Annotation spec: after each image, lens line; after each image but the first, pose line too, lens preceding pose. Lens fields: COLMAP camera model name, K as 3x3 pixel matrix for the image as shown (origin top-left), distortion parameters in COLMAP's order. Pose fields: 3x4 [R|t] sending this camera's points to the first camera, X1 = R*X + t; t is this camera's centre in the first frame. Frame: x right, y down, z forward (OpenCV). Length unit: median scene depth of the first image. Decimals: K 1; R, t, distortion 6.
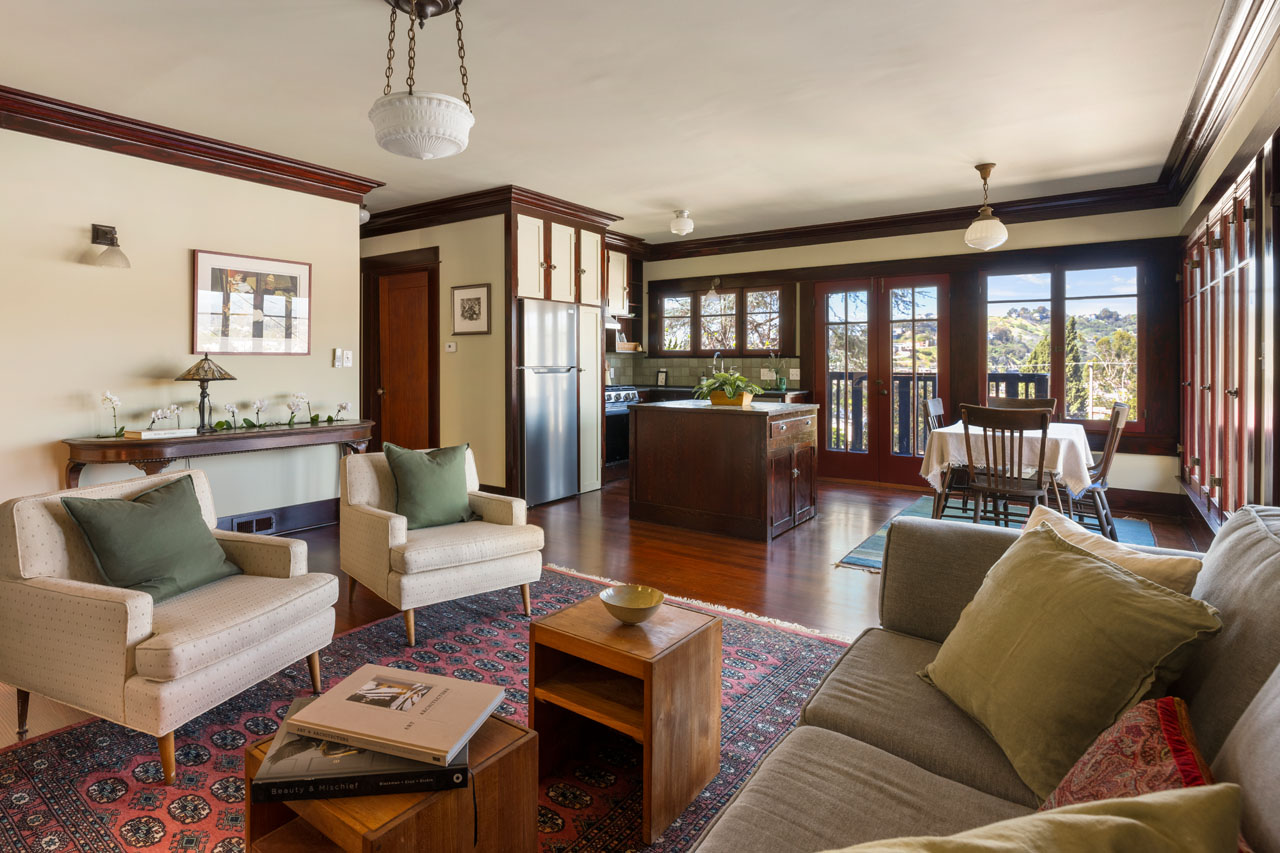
lens RADIAL K [[723.3, 0, 550.4], [0, 723.3, 351.5], [0, 0, 1]] dist [0.003123, -0.003625]
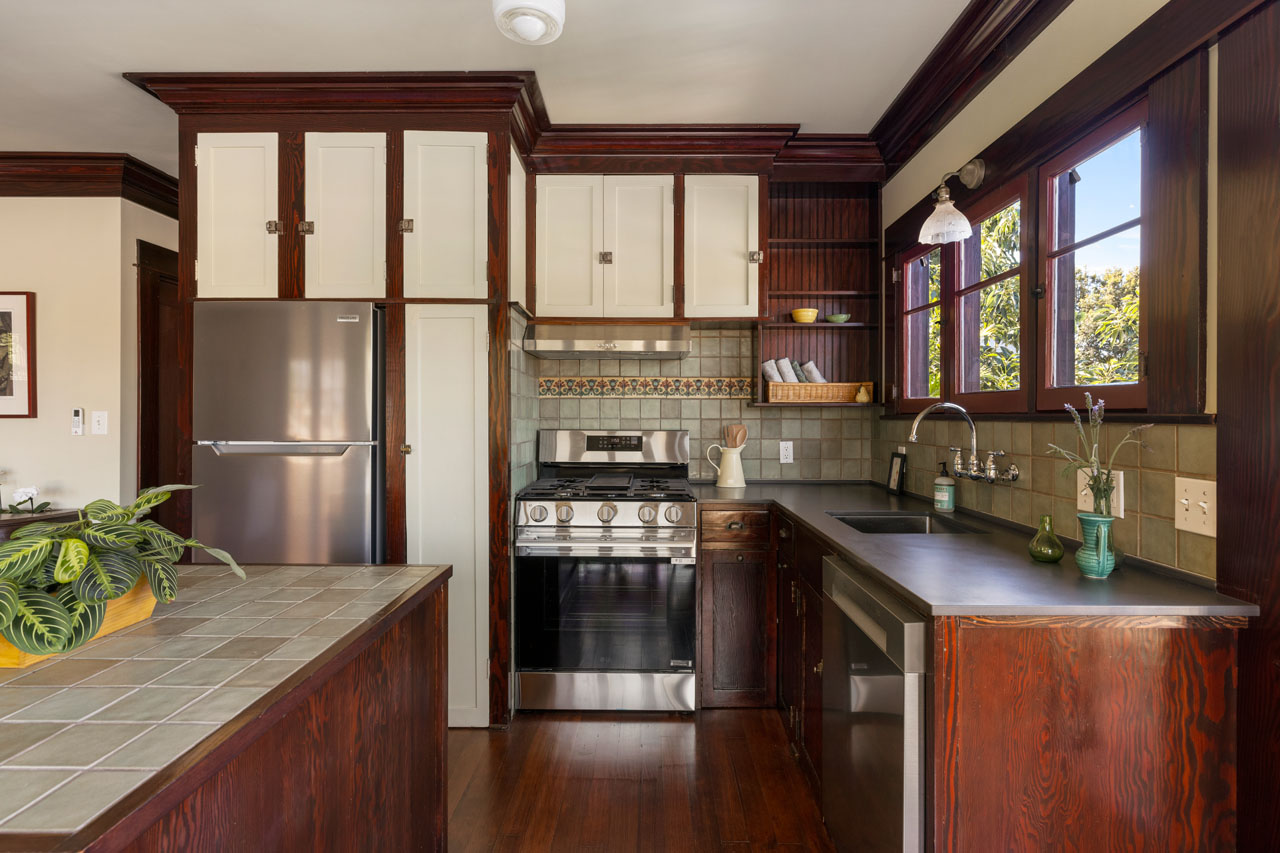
lens RADIAL K [[630.9, 0, 640.6], [0, 630.9, 420.0], [0, 0, 1]] dist [-0.007793, -0.000593]
pose [[0.604576, 0.005367, -0.796529, 0.367263], [0.009997, 0.999847, 0.014325, 0.003349], [0.796485, -0.016623, 0.604430, 0.739133]]
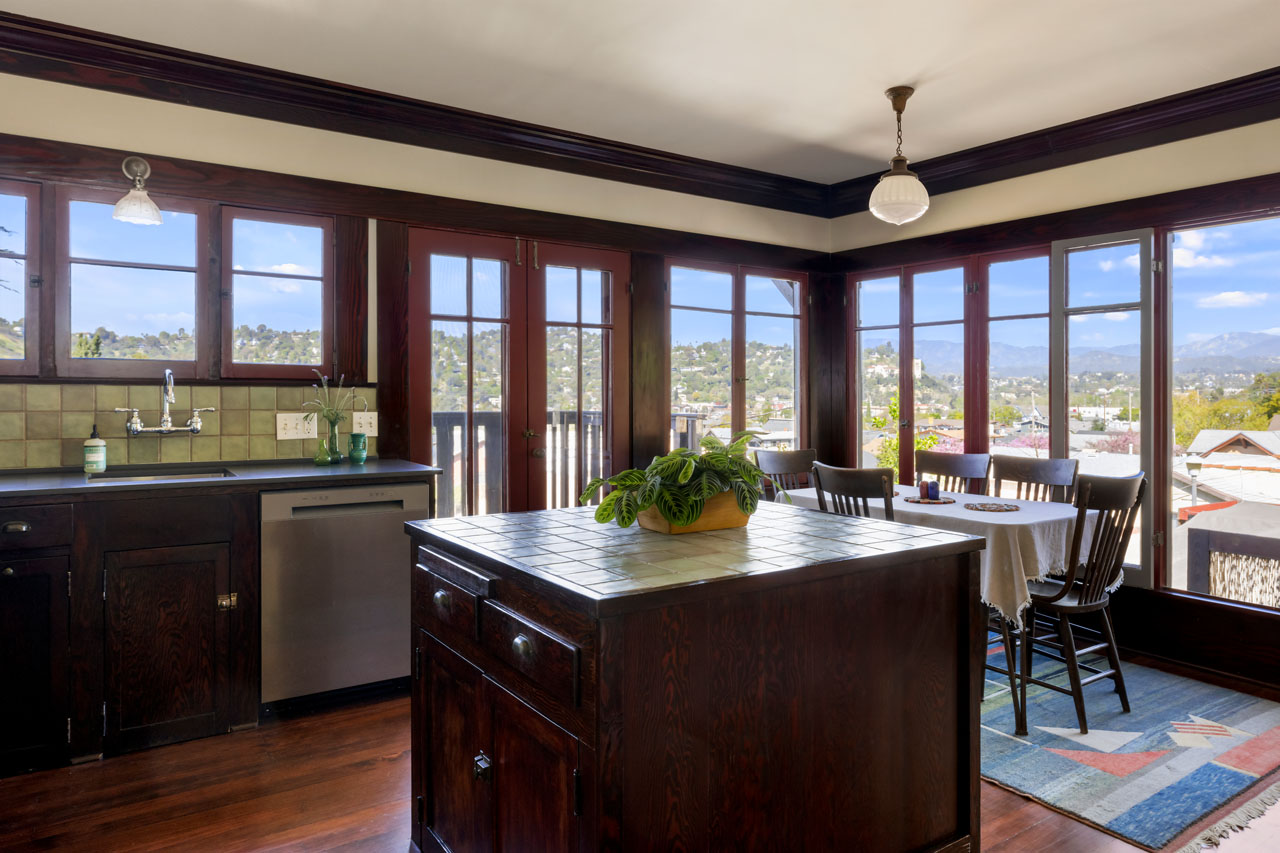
lens RADIAL K [[822.7, 0, 713.0], [0, 822.7, 414.2], [0, 0, 1]] dist [0.003719, -0.002612]
pose [[0.249034, -0.024632, 0.968181, -0.096828], [-0.019421, 0.999349, 0.030420, 0.005632], [-0.968300, -0.026378, 0.248393, 0.638979]]
